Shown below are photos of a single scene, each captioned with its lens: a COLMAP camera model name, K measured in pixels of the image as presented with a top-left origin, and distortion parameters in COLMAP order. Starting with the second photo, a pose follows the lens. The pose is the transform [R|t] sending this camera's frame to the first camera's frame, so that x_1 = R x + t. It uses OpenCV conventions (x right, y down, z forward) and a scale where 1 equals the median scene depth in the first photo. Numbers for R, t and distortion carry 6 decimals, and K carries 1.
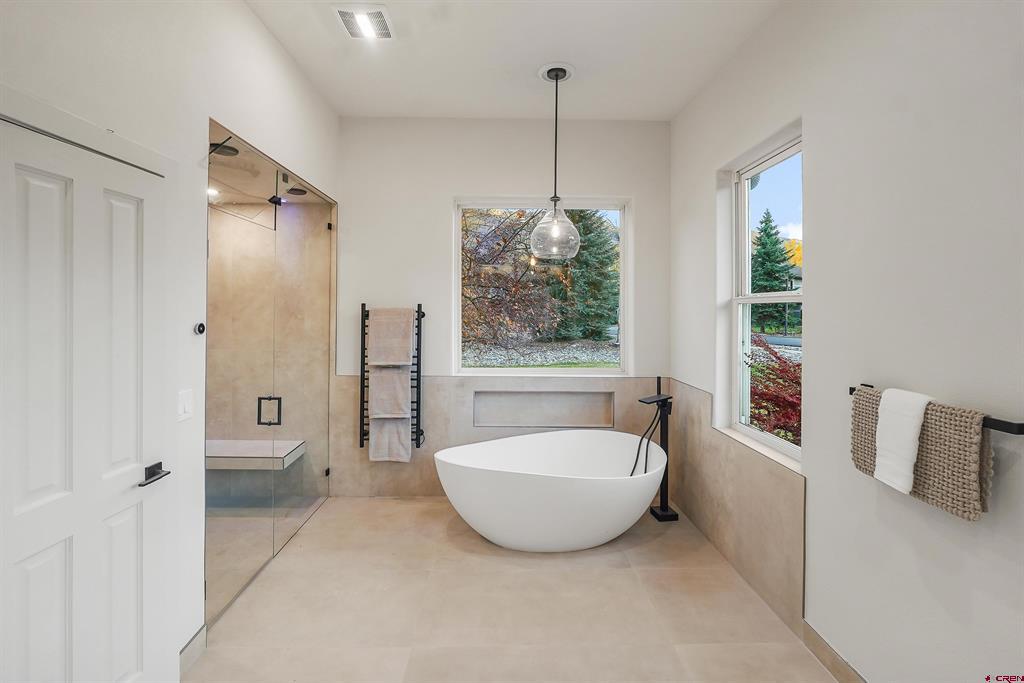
lens RADIAL K [[444.8, 0, 509.1], [0, 444.8, 312.1], [0, 0, 1]] dist [-0.001339, -0.000054]
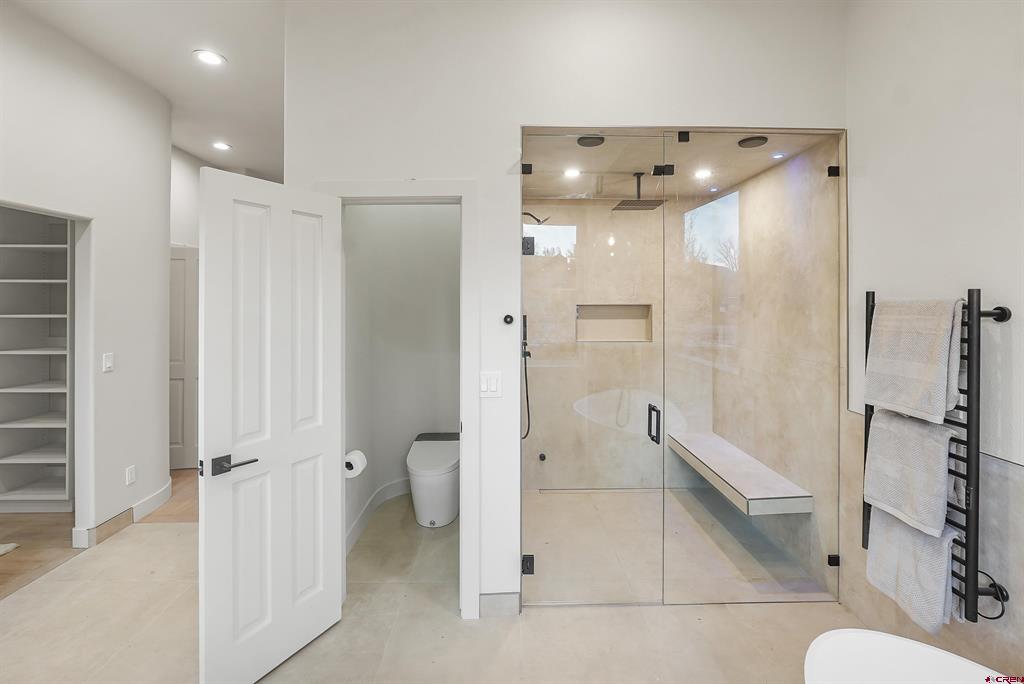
lens RADIAL K [[454.3, 0, 513.3], [0, 454.3, 299.8], [0, 0, 1]] dist [-0.005337, -0.000321]
pose [[0.005381, -0.010151, -0.999934, 0.236501], [-0.005893, 0.999931, -0.010182, -0.000502], [0.999968, 0.005948, 0.005321, 0.542381]]
